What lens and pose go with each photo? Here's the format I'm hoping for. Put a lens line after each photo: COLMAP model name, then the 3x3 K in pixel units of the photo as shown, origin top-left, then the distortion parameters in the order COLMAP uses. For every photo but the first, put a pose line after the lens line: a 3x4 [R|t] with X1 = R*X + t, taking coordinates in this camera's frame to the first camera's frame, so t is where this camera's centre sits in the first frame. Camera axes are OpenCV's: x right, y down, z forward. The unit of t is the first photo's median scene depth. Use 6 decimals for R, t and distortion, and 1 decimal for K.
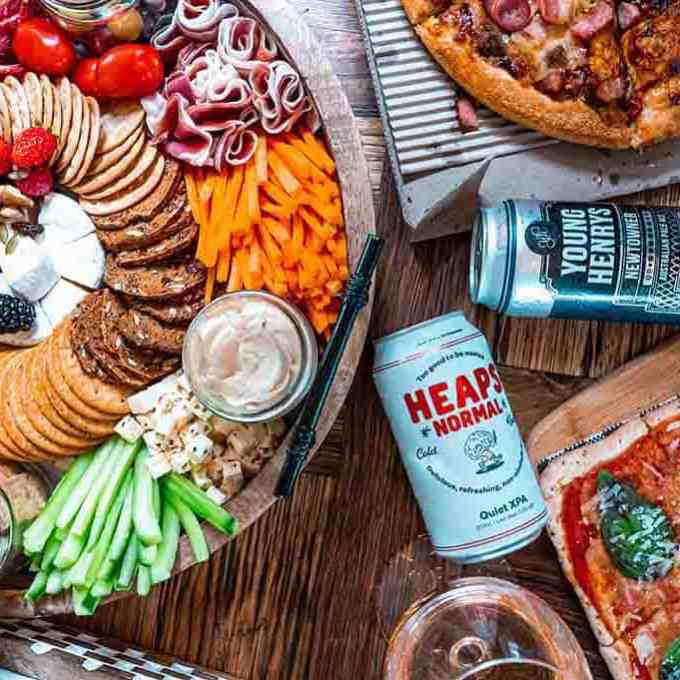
lens RADIAL K [[822.1, 0, 340.0], [0, 822.1, 340.0], [0, 0, 1]] dist [-0.002950, -0.001717]
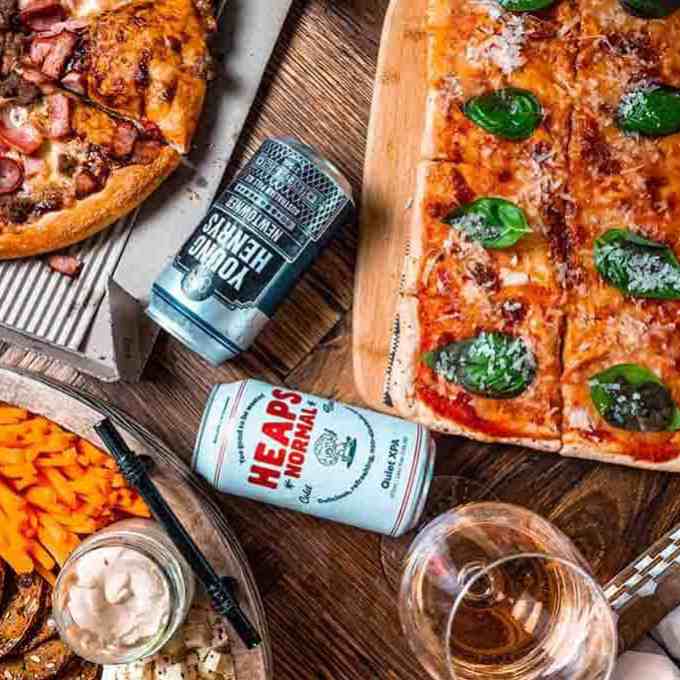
lens RADIAL K [[822.1, 0, 340.0], [0, 822.1, 340.0], [0, 0, 1]] dist [-0.002950, -0.001717]
pose [[0.565280, -0.822169, 0.067067, 0.213905], [0.822185, 0.568145, 0.034986, 0.024758], [-0.066868, 0.035364, 0.997135, -0.037587]]
